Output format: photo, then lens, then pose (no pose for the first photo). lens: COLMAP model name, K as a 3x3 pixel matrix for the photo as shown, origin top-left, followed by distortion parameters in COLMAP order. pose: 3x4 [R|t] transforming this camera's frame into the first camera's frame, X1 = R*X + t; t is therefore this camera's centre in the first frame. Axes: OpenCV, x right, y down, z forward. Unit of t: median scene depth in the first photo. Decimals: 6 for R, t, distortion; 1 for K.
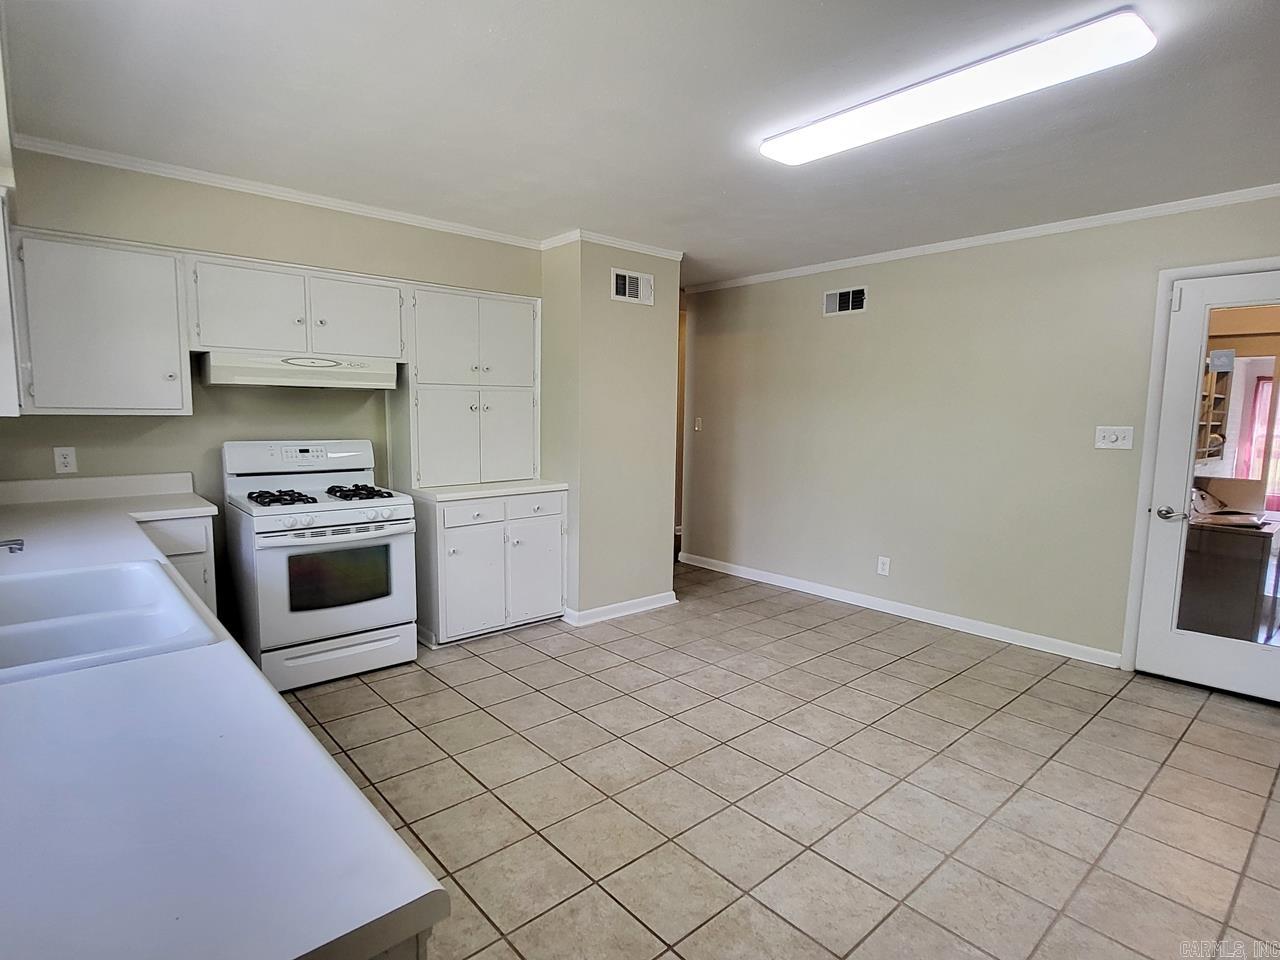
lens RADIAL K [[668.8, 0, 622.9], [0, 668.8, 485.0], [0, 0, 1]] dist [0.004691, -0.005862]
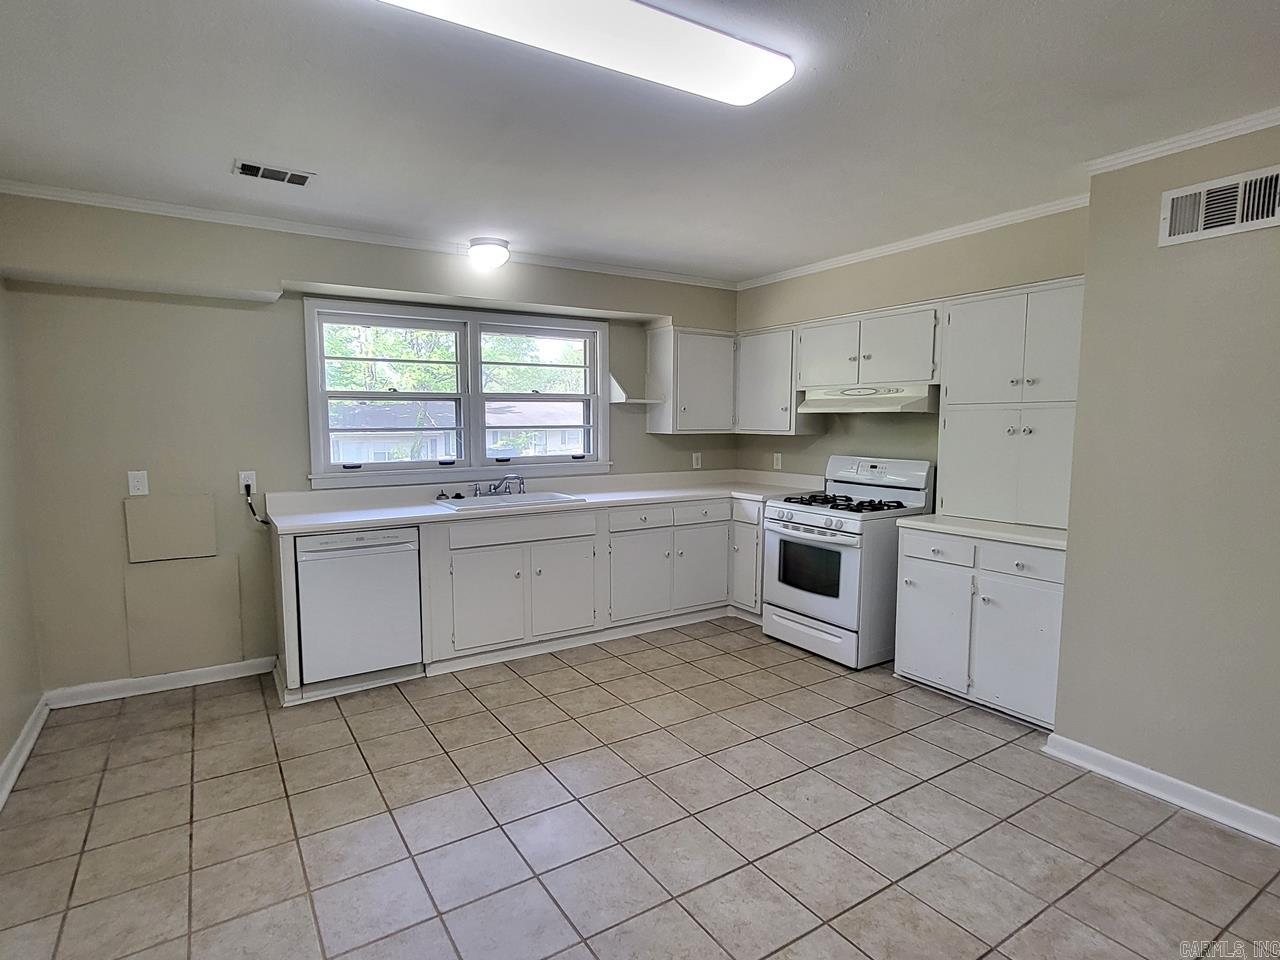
lens RADIAL K [[668.8, 0, 622.9], [0, 668.8, 485.0], [0, 0, 1]] dist [0.004691, -0.005862]
pose [[-0.154154, 0.078609, -0.984915, 0.811045], [-0.116275, 0.988460, 0.097090, -0.089736], [0.981181, 0.129488, -0.143235, 0.810299]]
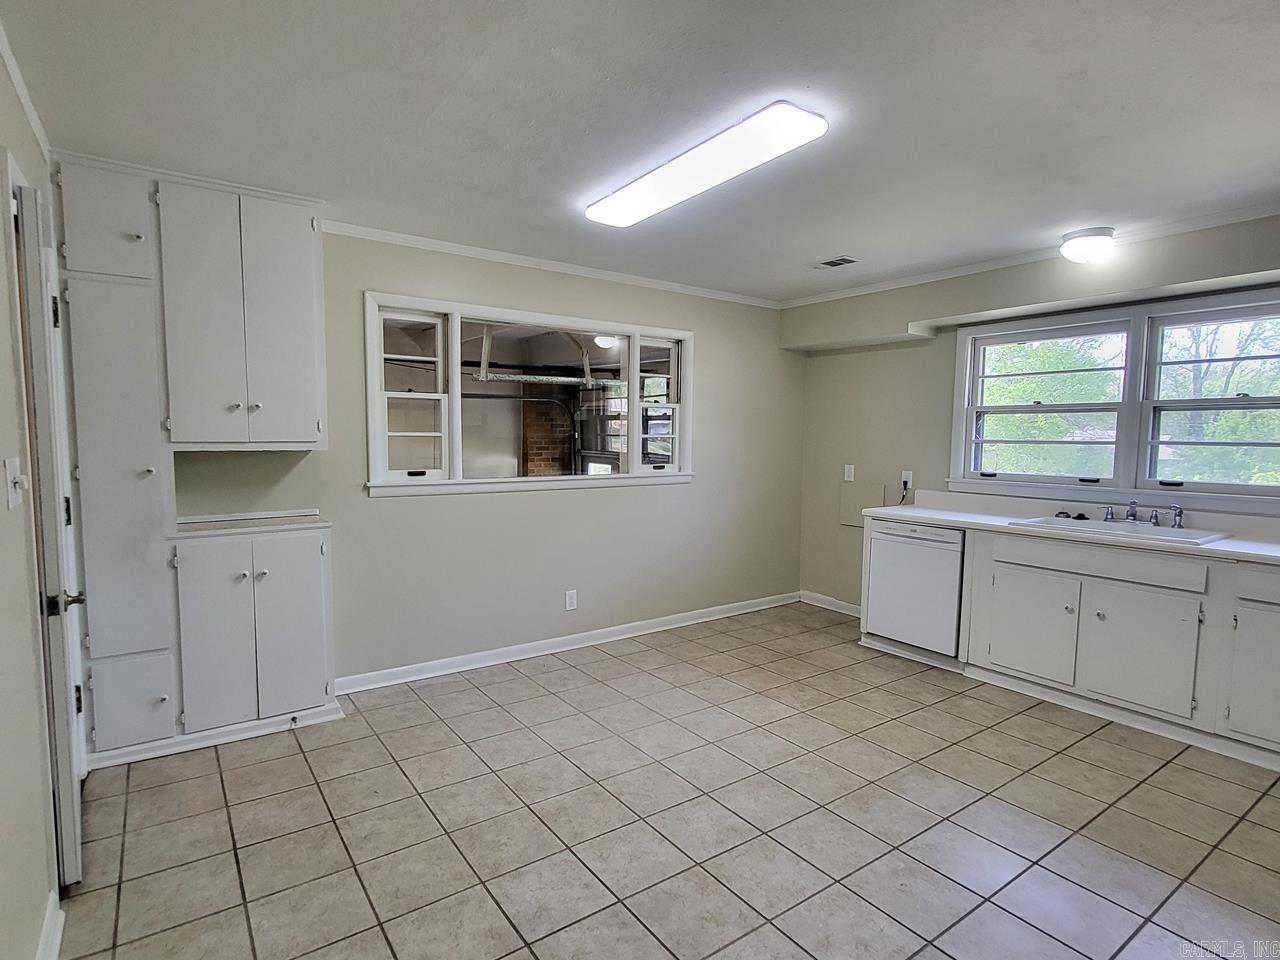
lens RADIAL K [[668.8, 0, 622.9], [0, 668.8, 485.0], [0, 0, 1]] dist [0.004691, -0.005862]
pose [[-0.994088, -0.032555, 0.103585, 0.279495], [-0.011619, 0.980411, 0.196619, -0.178538], [-0.107956, 0.194253, -0.974993, 1.510700]]
